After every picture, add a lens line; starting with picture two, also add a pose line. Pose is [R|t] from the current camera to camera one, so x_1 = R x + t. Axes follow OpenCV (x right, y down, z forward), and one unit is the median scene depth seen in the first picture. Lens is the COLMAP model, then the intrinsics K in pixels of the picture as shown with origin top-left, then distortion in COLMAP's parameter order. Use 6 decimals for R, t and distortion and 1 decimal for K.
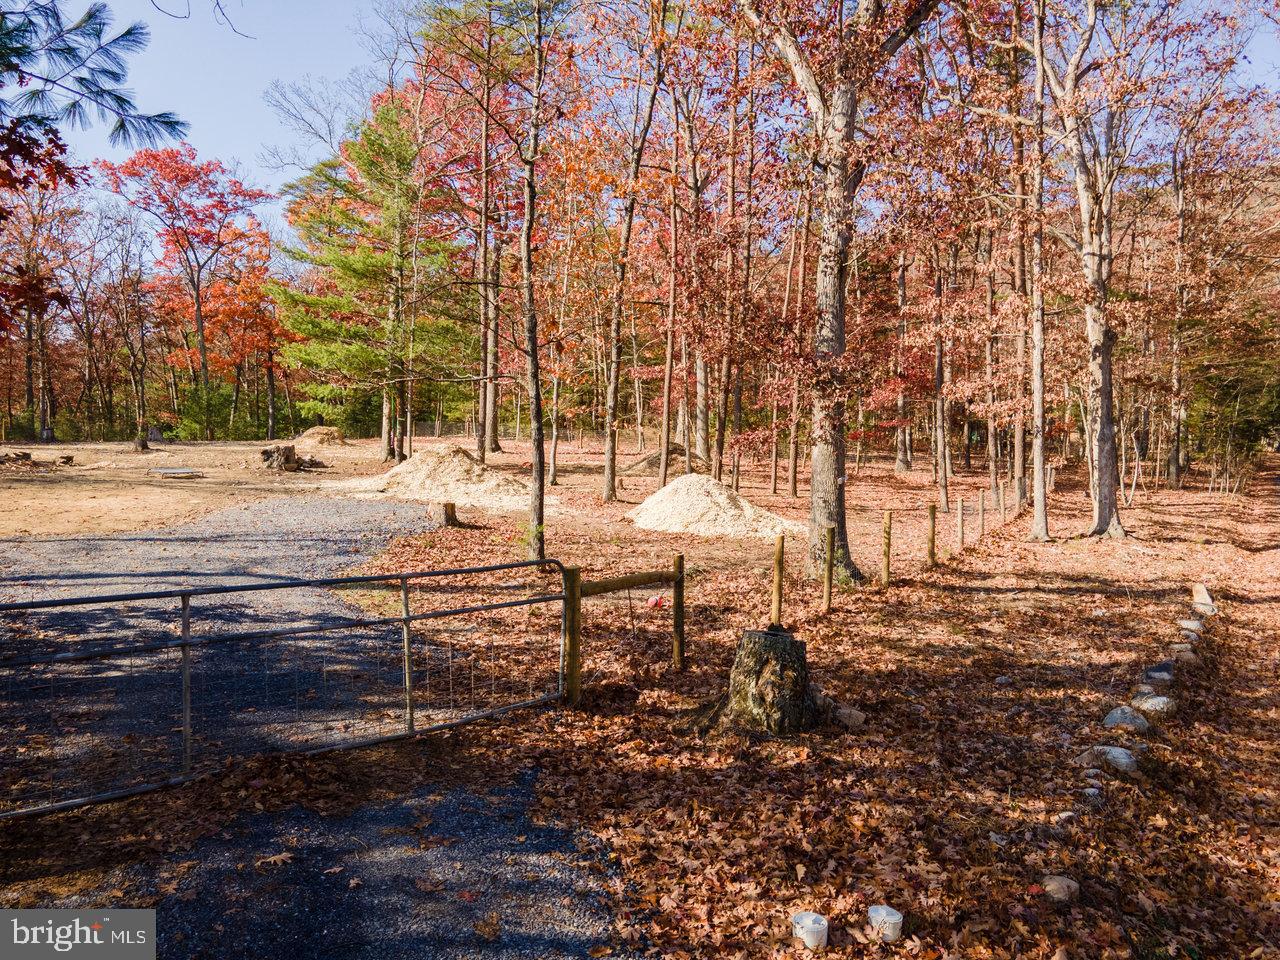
lens RADIAL K [[925.7, 0, 636.7], [0, 925.7, 476.0], [0, 0, 1]] dist [0.033377, 0.033767]
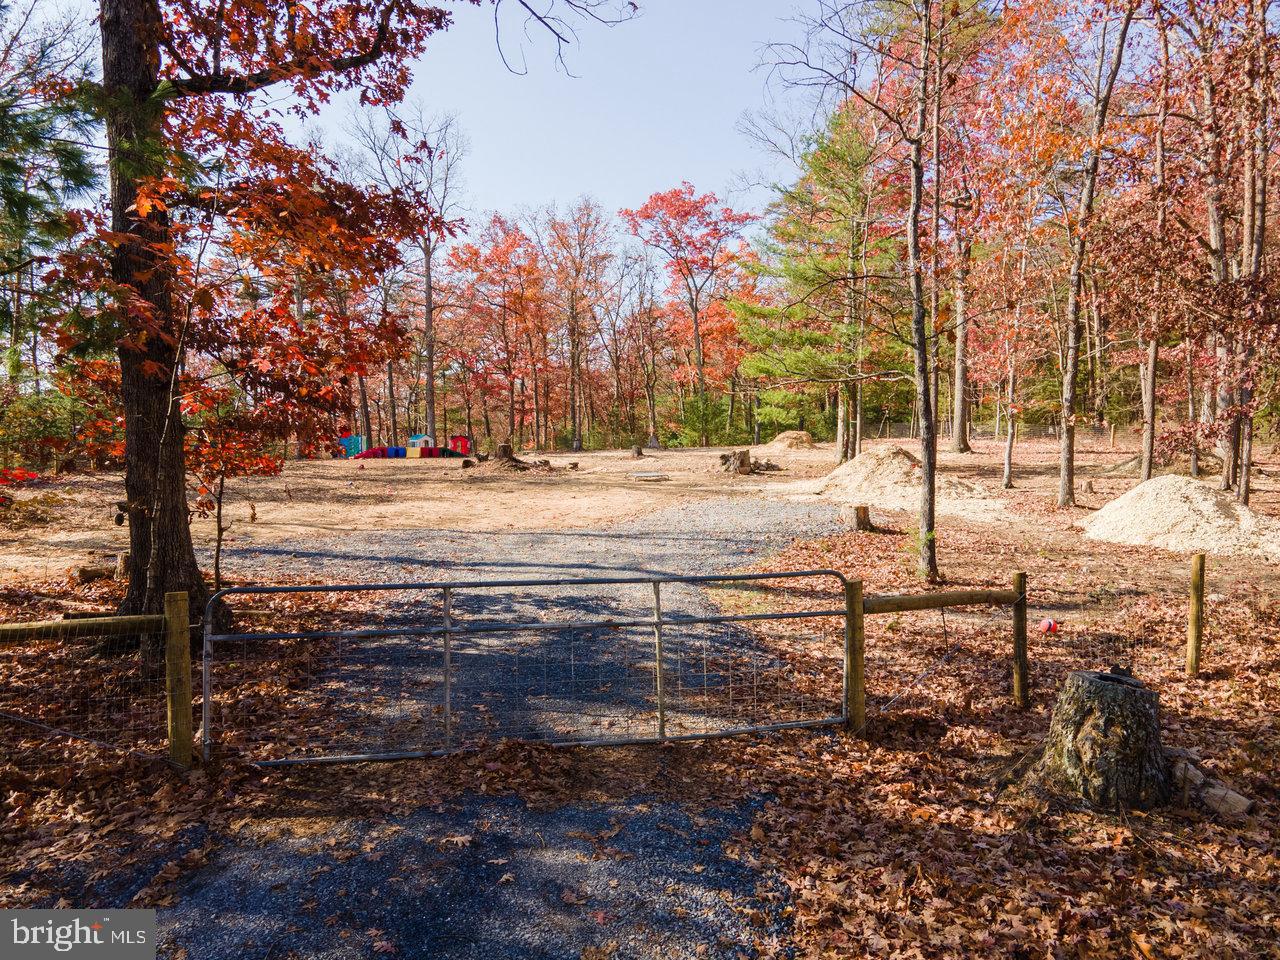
lens RADIAL K [[925.7, 0, 636.7], [0, 925.7, 476.0], [0, 0, 1]] dist [0.033377, 0.033767]
pose [[0.873797, -0.004172, -0.486273, 0.091195], [0.003075, 0.999991, -0.003055, -0.000641], [0.486282, 0.001174, 0.873801, 0.049773]]
